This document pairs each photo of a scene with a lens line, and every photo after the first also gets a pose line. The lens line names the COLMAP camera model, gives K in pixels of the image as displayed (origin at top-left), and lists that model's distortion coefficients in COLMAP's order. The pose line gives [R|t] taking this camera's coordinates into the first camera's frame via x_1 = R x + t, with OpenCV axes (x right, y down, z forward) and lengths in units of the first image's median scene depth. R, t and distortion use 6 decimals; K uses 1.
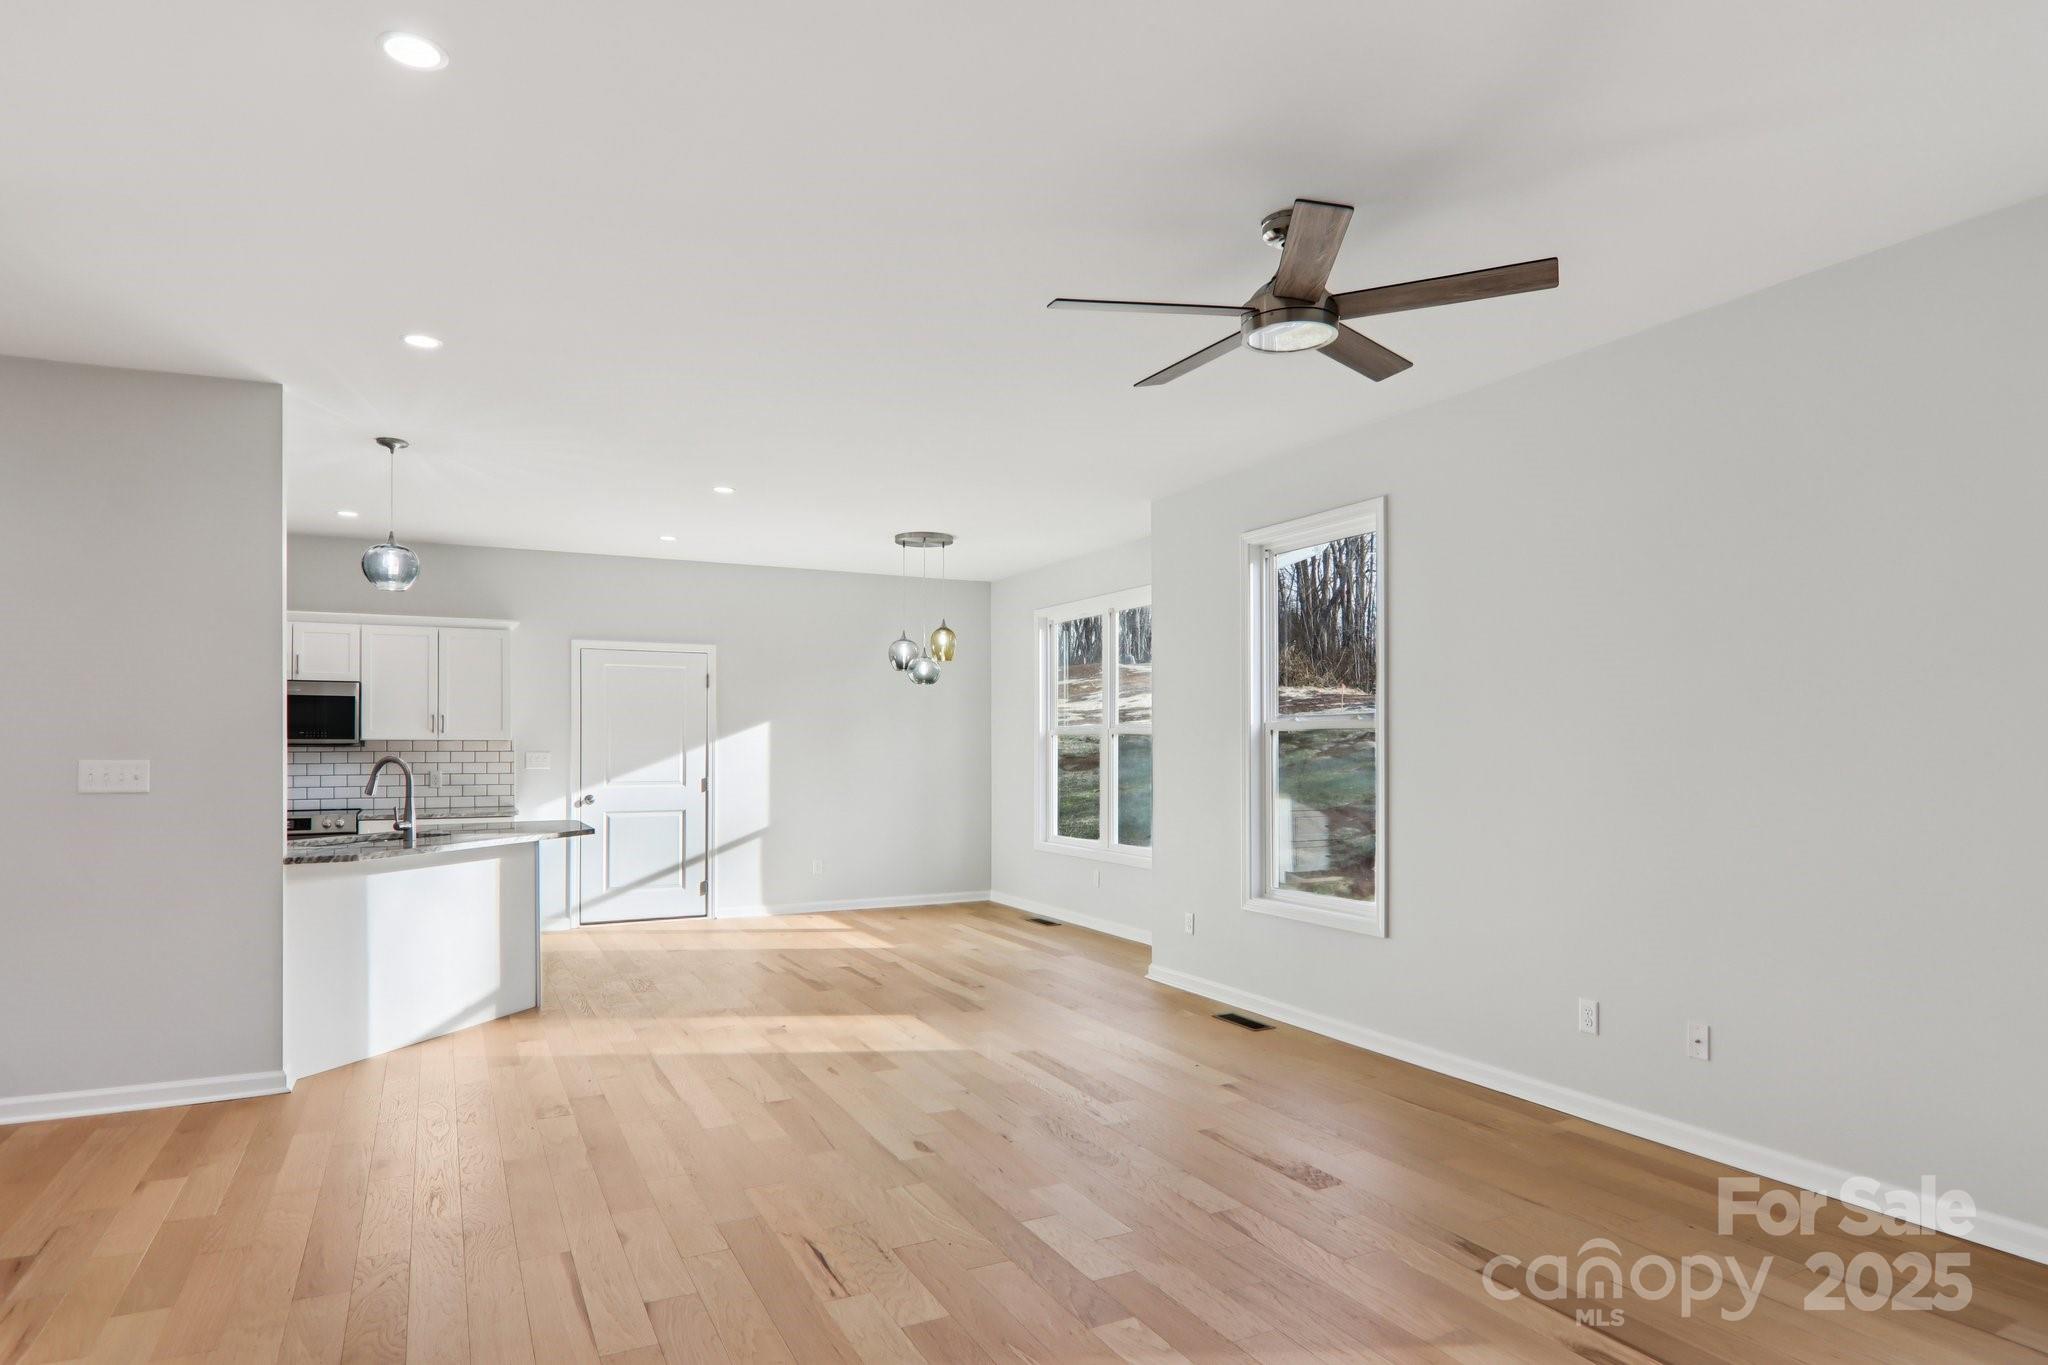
lens RADIAL K [[1165.0, 0, 1033.2], [0, 1165.0, 737.3], [0, 0, 1]] dist [-0.005664, -0.001623]
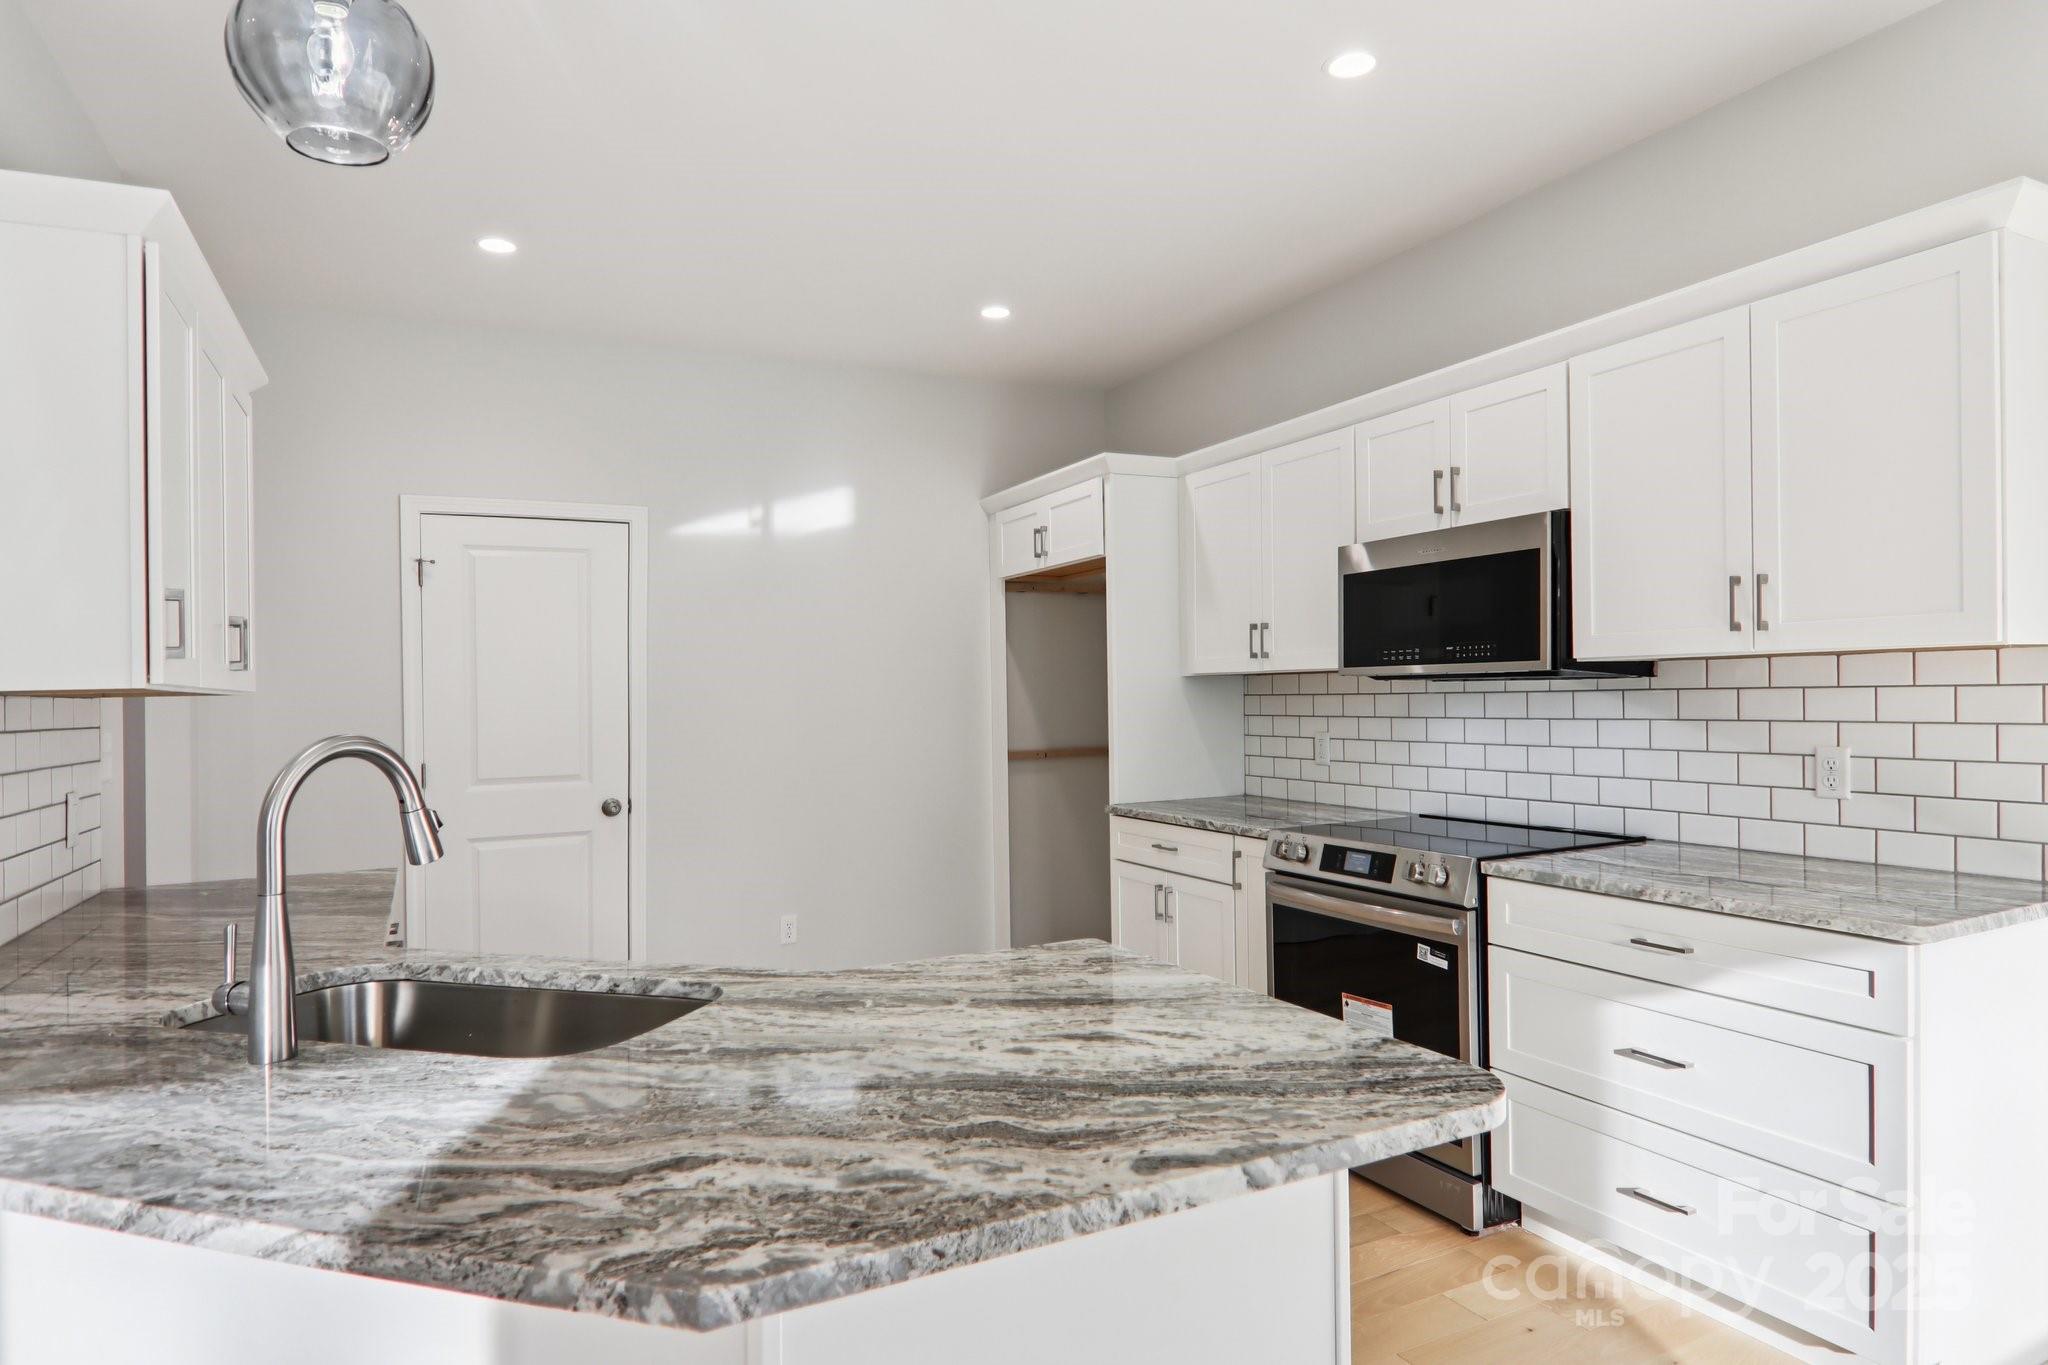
lens RADIAL K [[1172.8, 0, 1019.9], [0, 1172.8, 702.3], [0, 0, 1]] dist [0.006948, -0.019306]
pose [[-0.011143, 0.009286, -0.999895, -0.182983], [0.028535, 0.999553, 0.008965, 0.006927], [0.999531, -0.028432, -0.011403, 0.789673]]
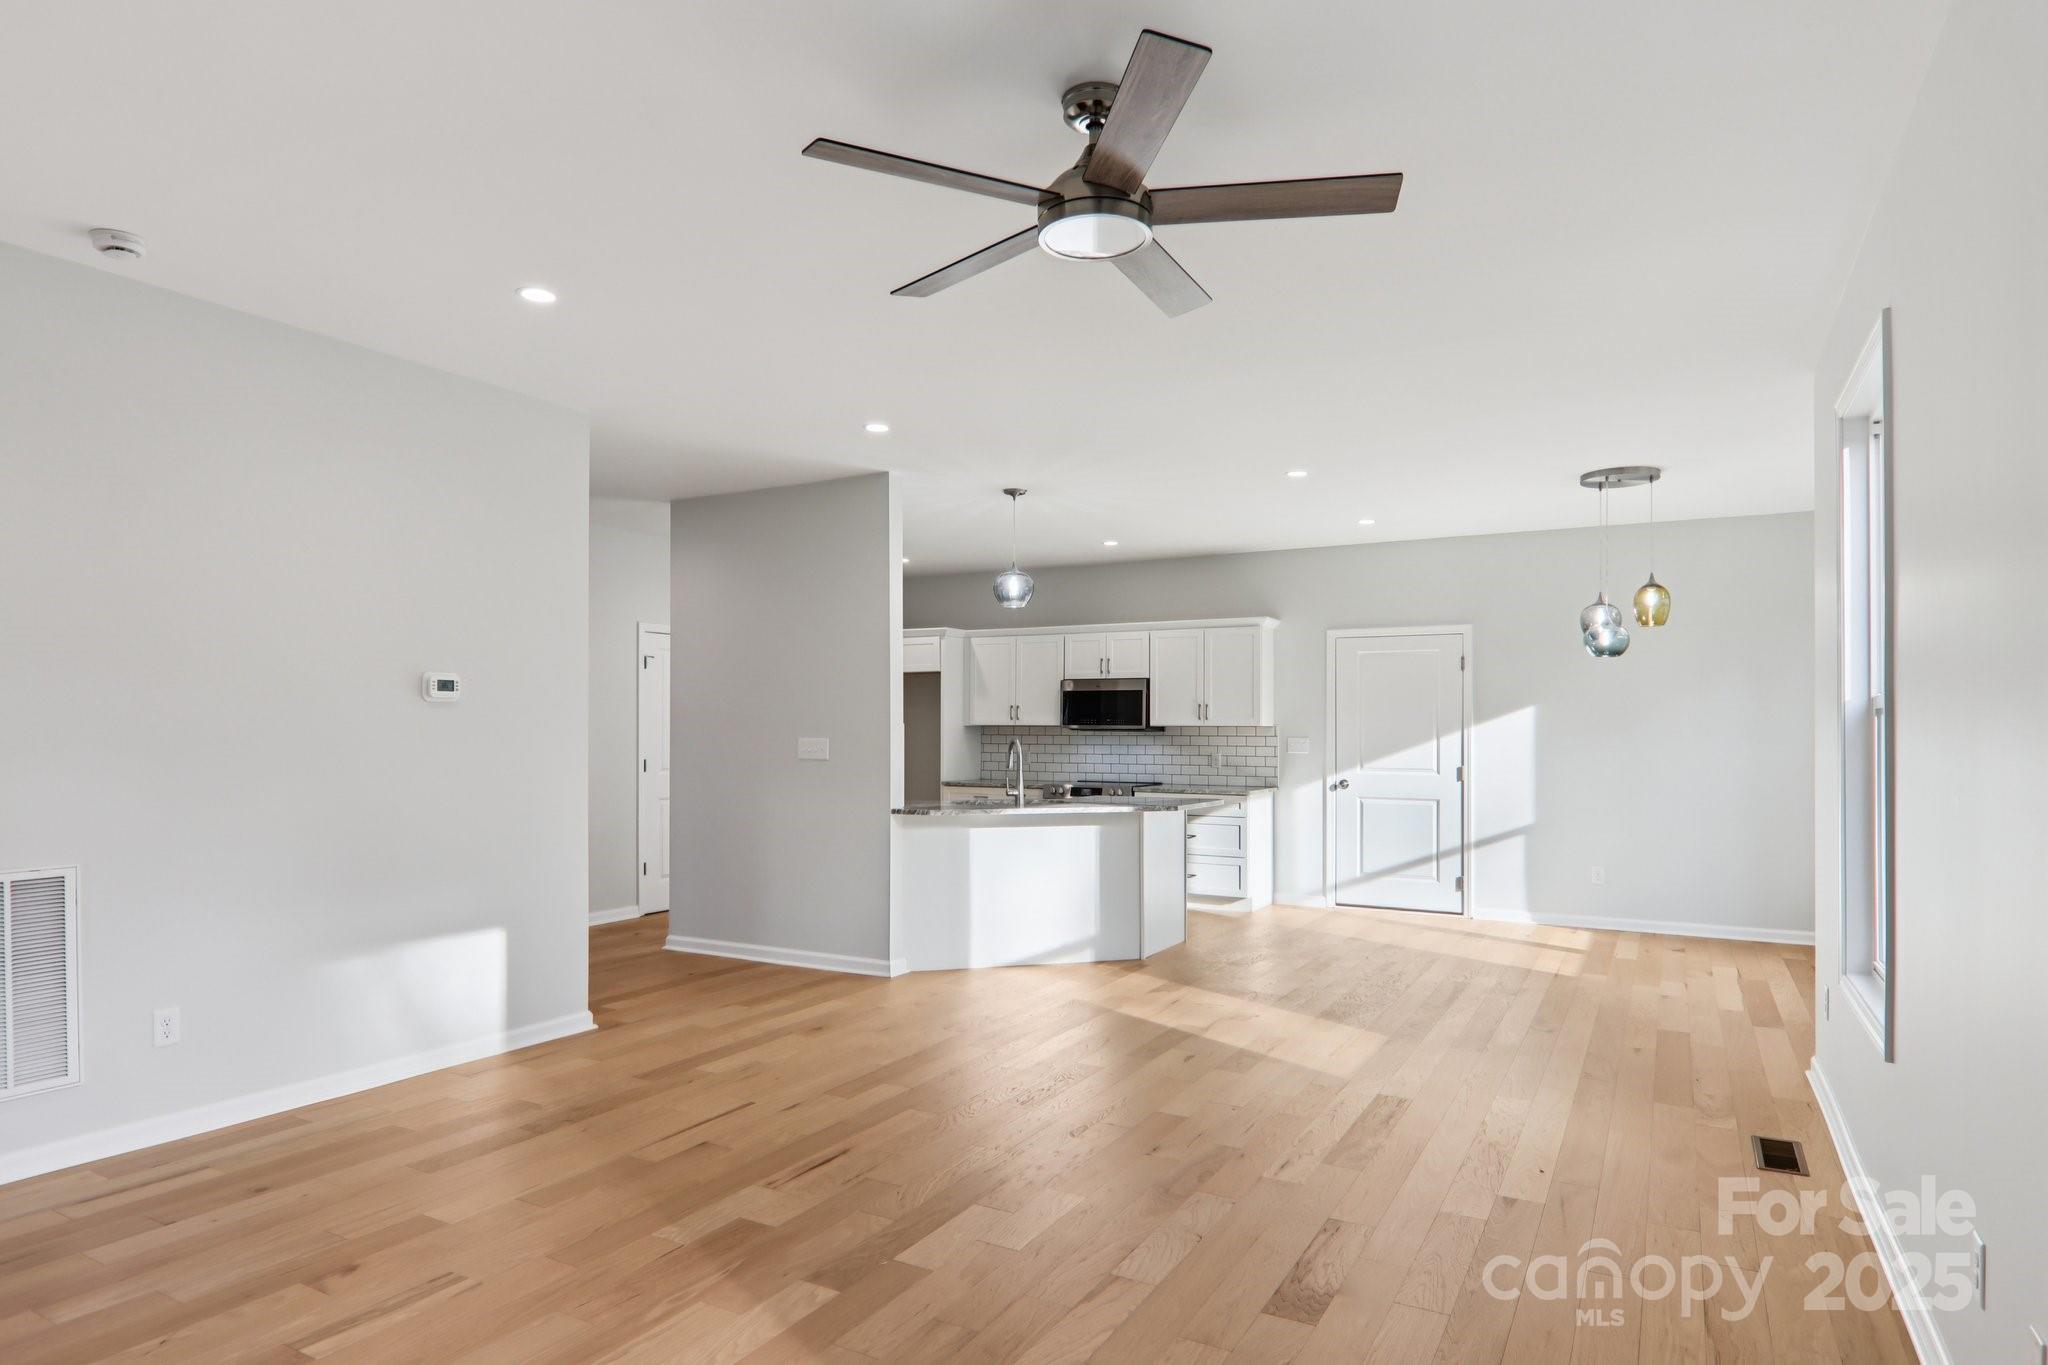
lens RADIAL K [[1176.5, 0, 999.6], [0, 1176.5, 718.2], [0, 0, 1]] dist [-0.004234, -0.001581]
pose [[0.542700, -0.006242, -0.839903, 0.353176], [0.001333, 0.999978, -0.006571, 0.002000], [0.839925, 0.002447, 0.542697, 0.193833]]
